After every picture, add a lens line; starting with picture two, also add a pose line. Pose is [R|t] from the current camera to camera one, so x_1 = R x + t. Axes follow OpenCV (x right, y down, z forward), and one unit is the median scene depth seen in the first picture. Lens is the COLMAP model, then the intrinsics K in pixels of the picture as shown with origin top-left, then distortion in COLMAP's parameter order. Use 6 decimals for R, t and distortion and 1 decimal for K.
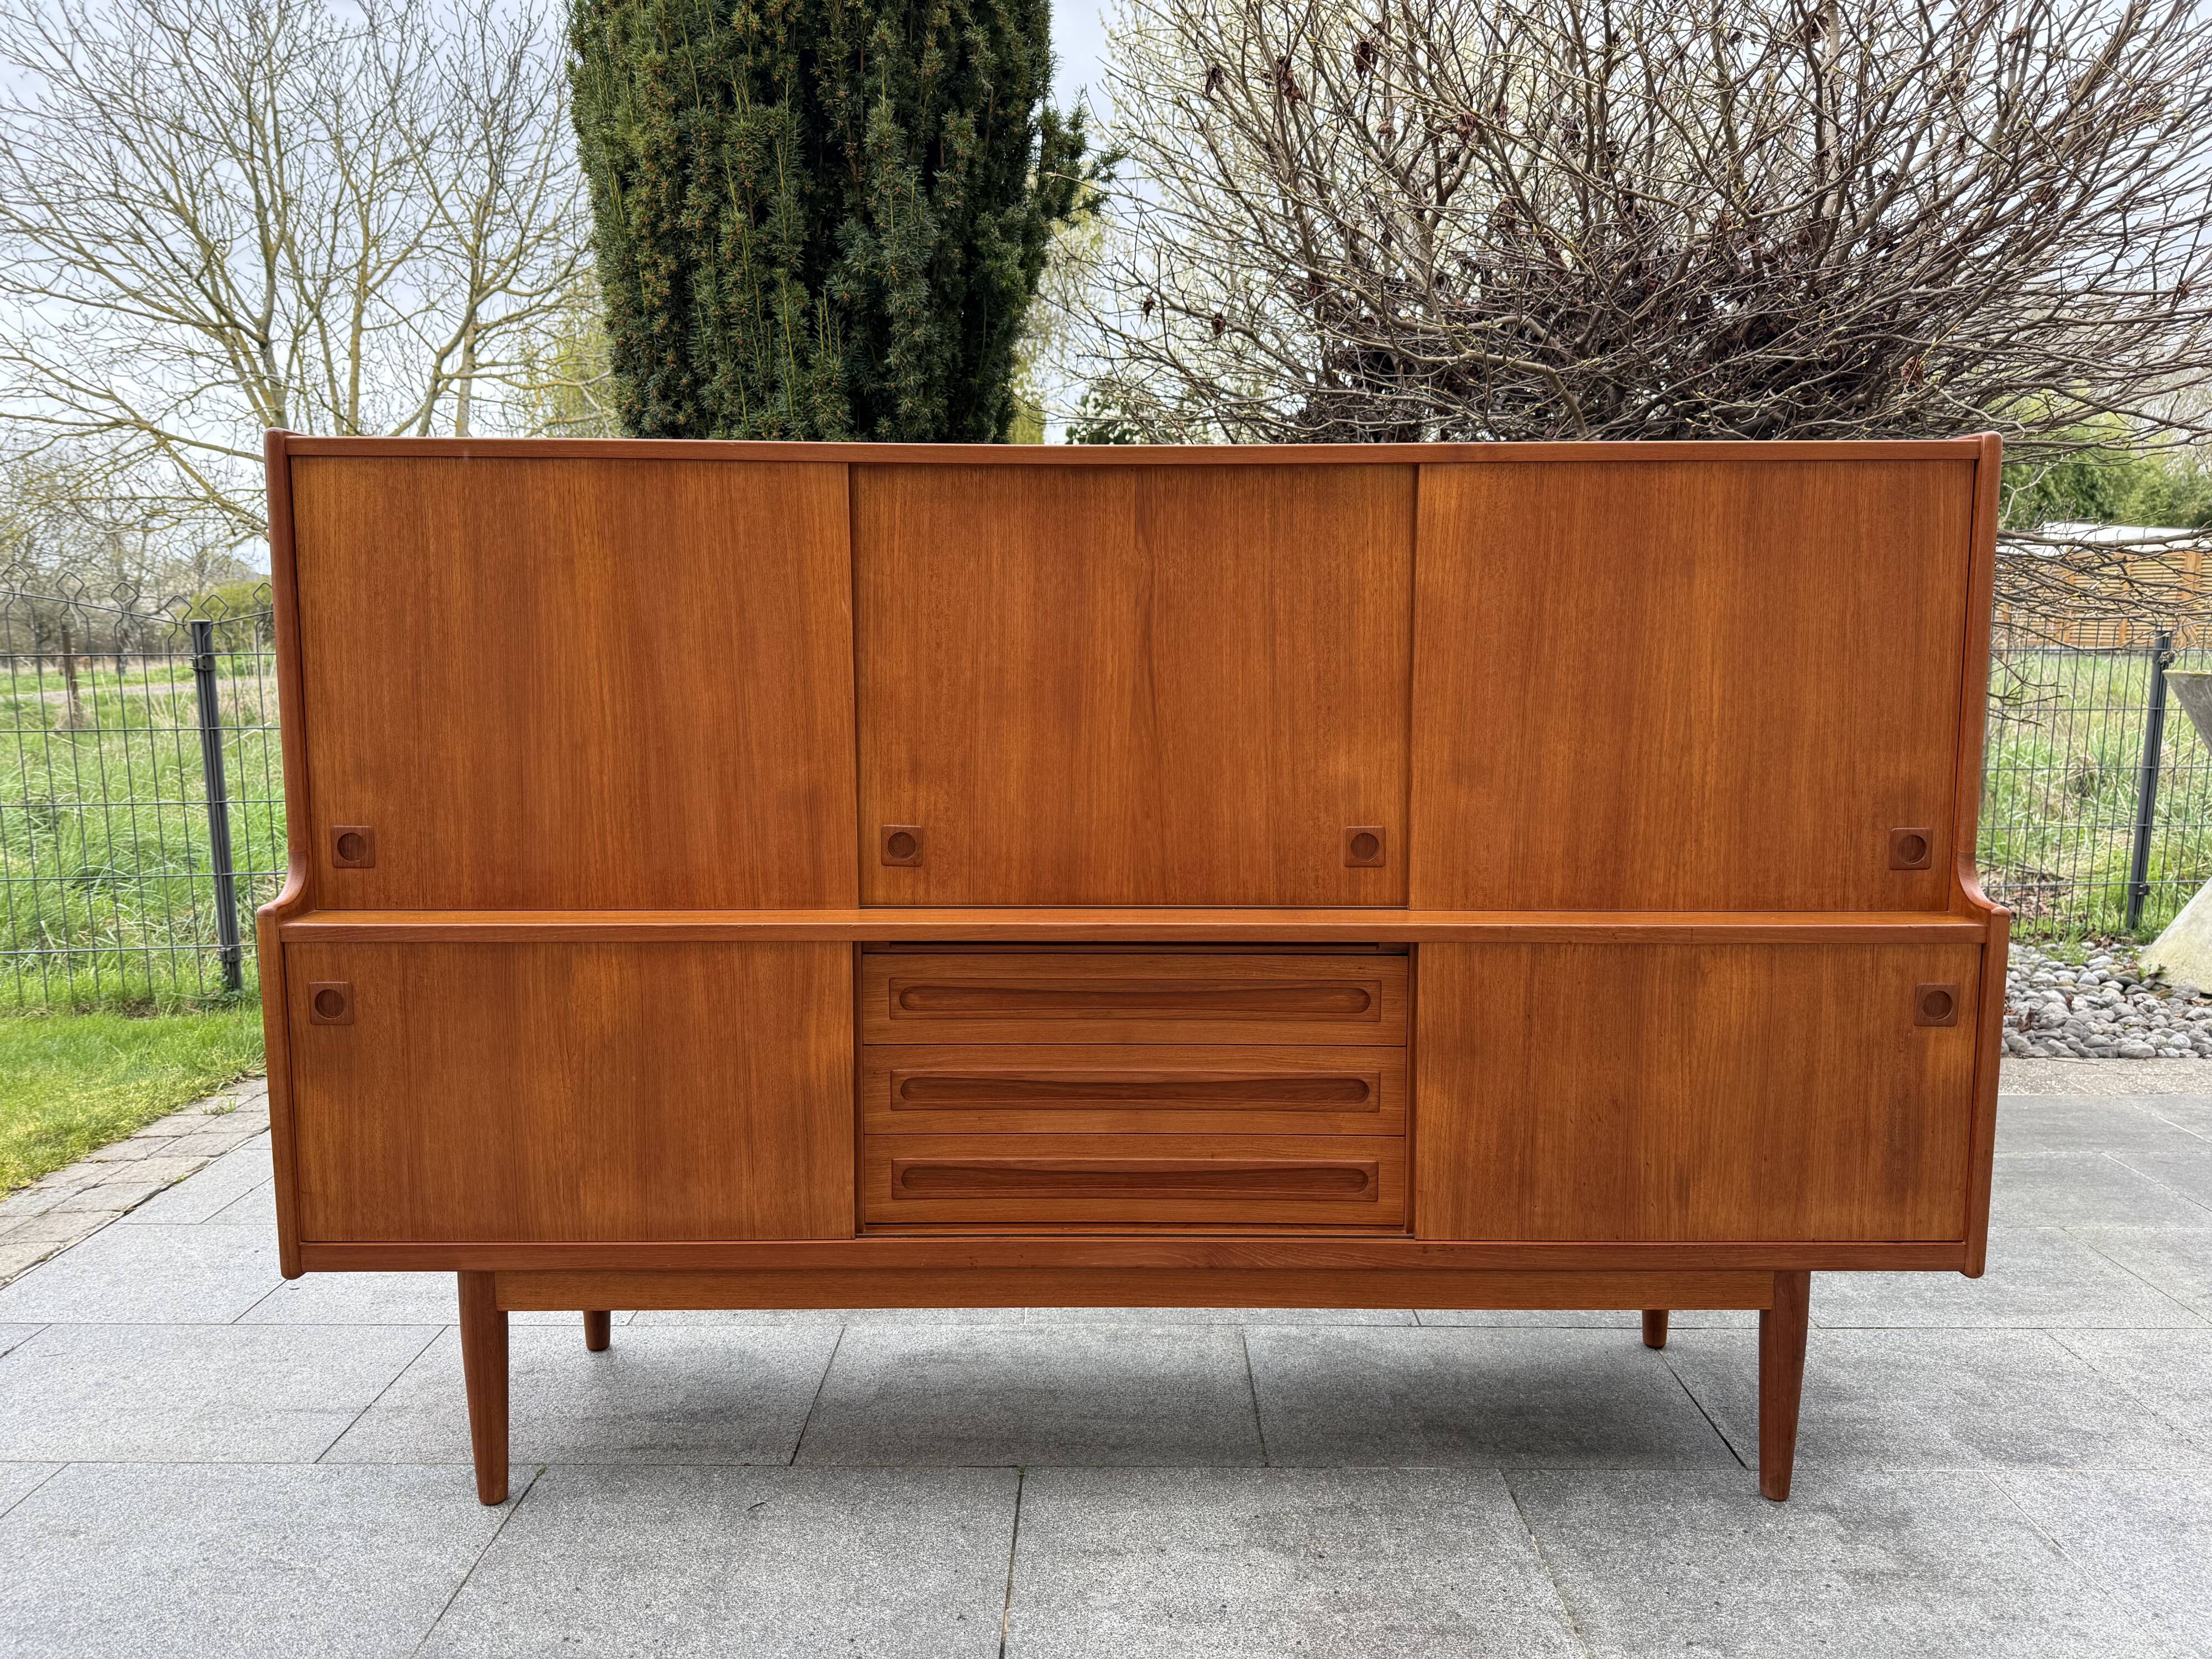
lens RADIAL K [[1572.5, 0, 1103.1], [0, 1572.5, 828.2], [0, 0, 1]] dist [0.017147, -0.025755]
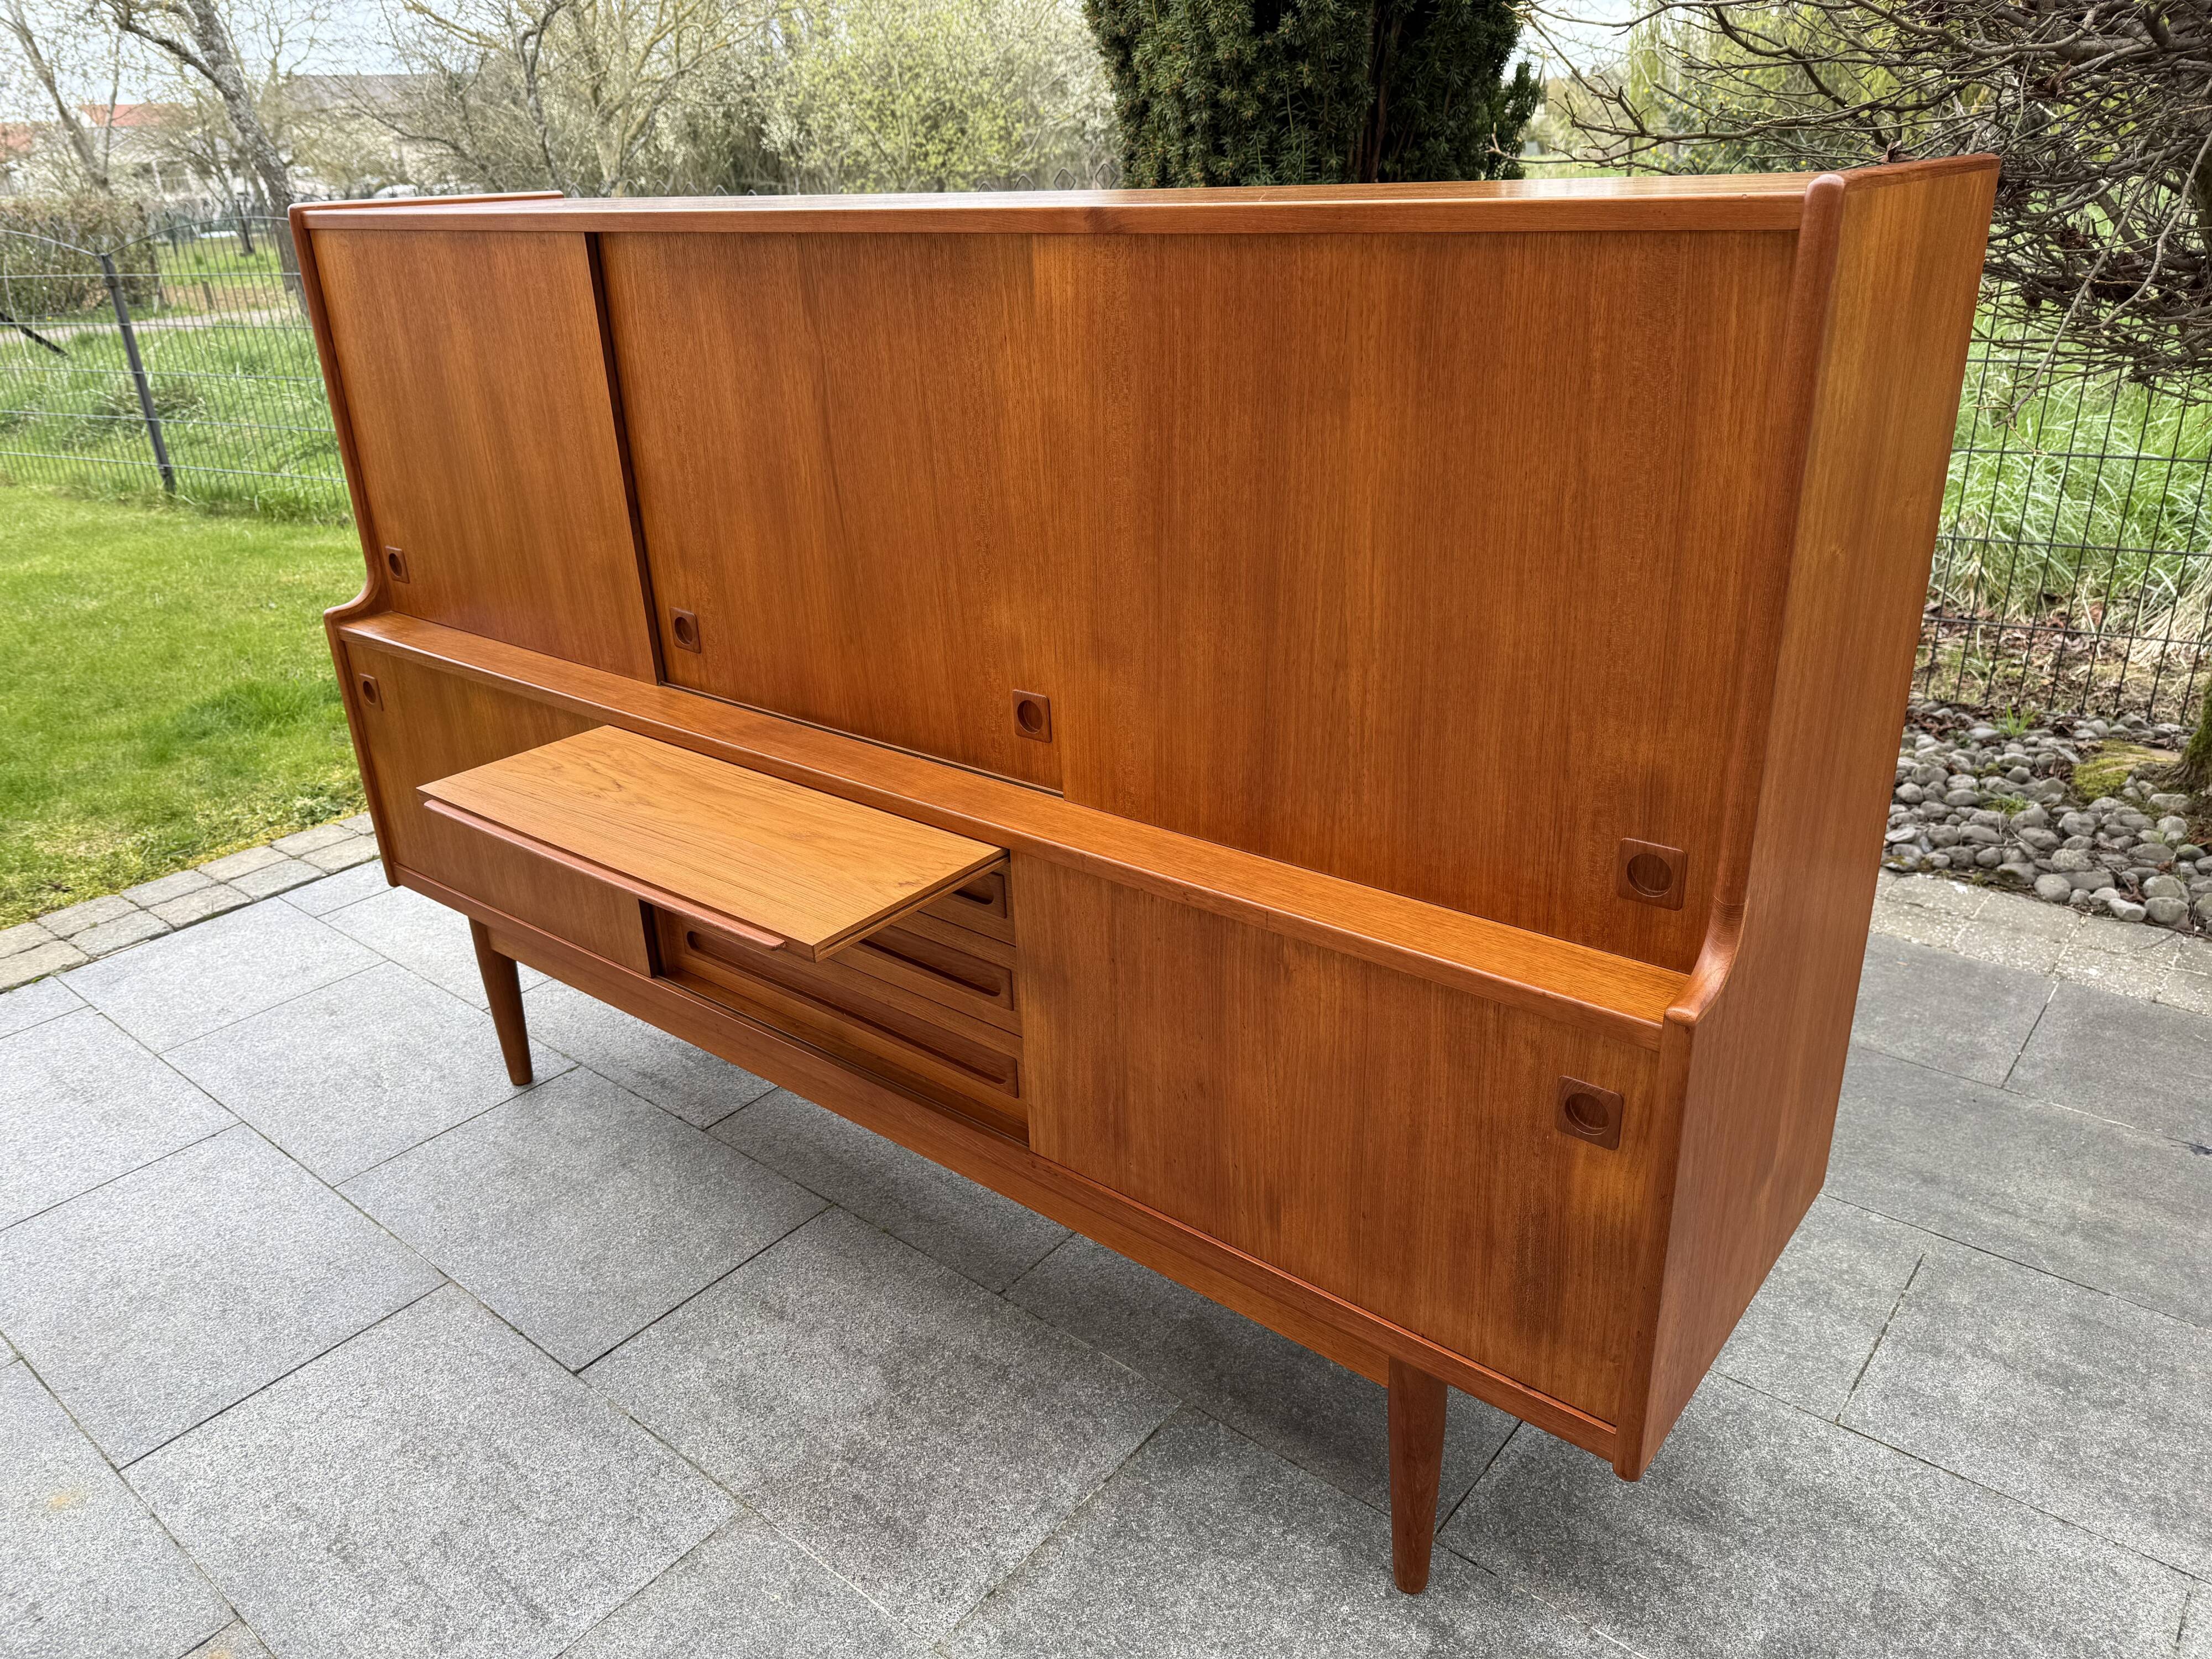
lens RADIAL K [[1572.5, 0, 1108.2], [0, 1572.5, 841.0], [0, 0, 1]] dist [0.017147, -0.025755]
pose [[0.776024, 0.228486, -0.587861, 0.719008], [-0.040607, 0.948239, 0.314952, -0.192529], [0.629395, -0.220539, 0.745134, 0.394396]]
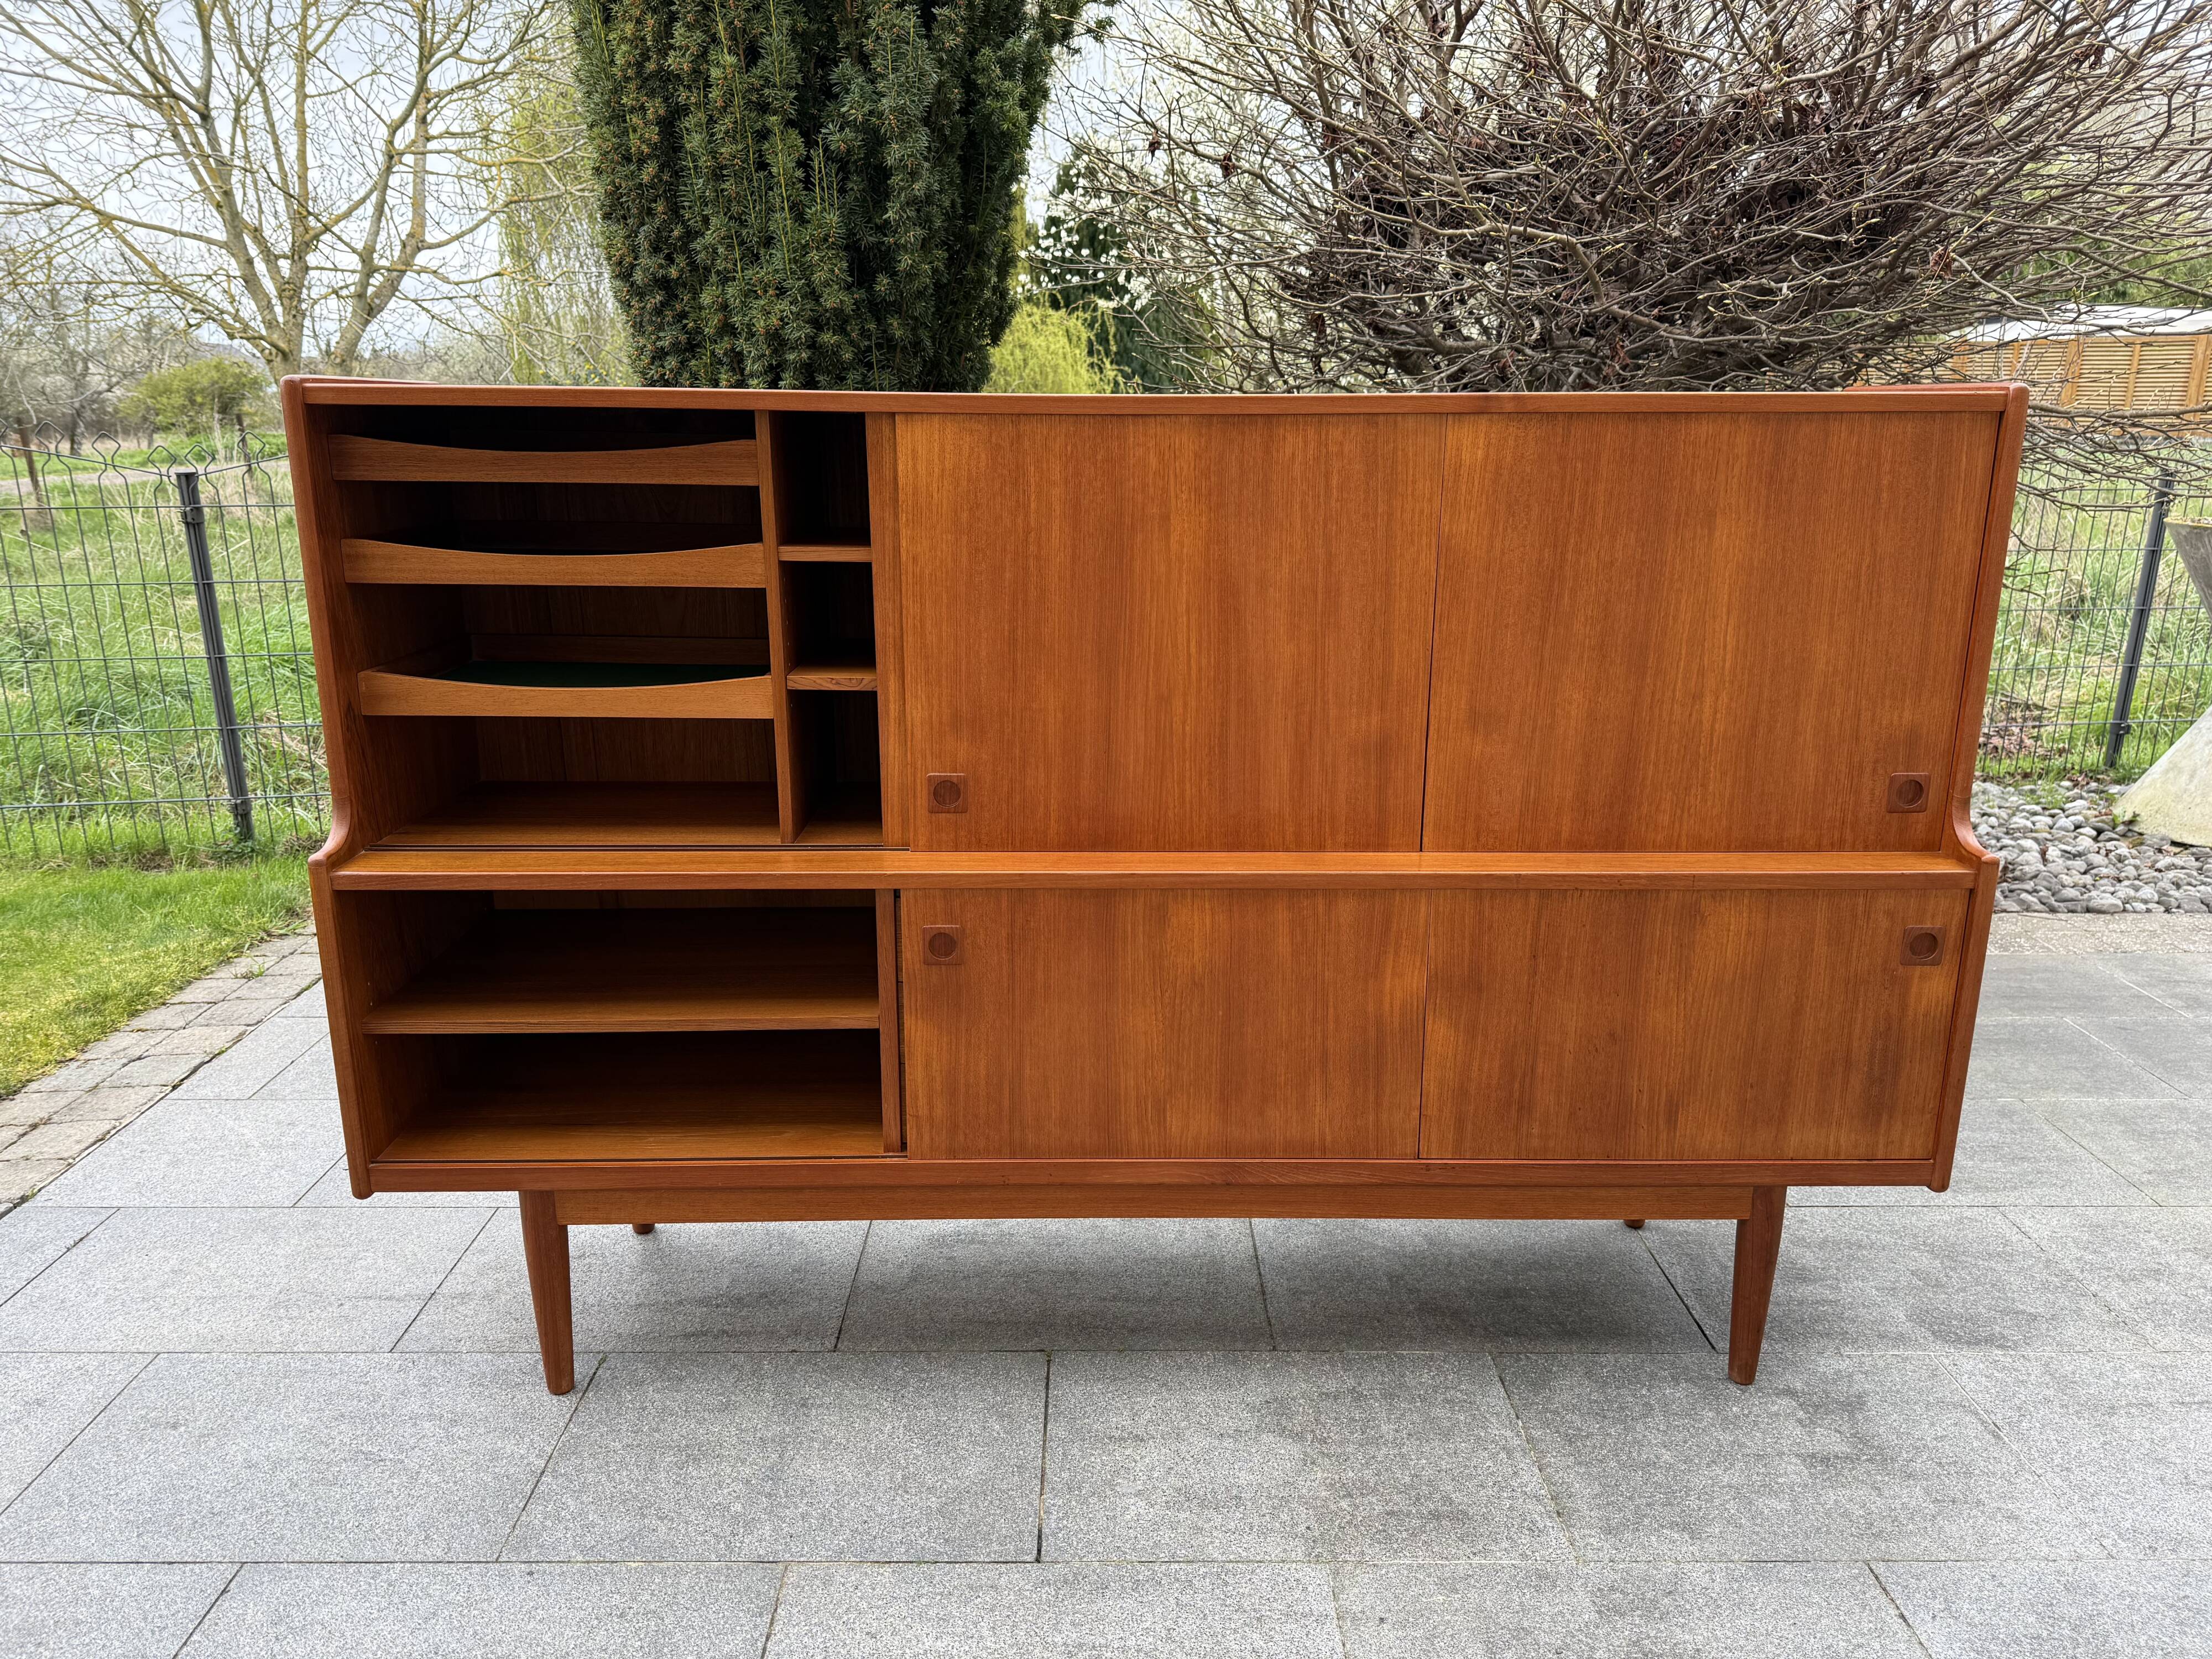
lens RADIAL K [[1572.5, 0, 1102.5], [0, 1572.5, 829.4], [0, 0, 1]] dist [0.017147, -0.025755]
pose [[0.999940, -0.000671, 0.010940, -0.027880], [-0.000850, 0.990372, 0.138432, -0.106705], [-0.010928, -0.138433, 0.990312, -0.021824]]
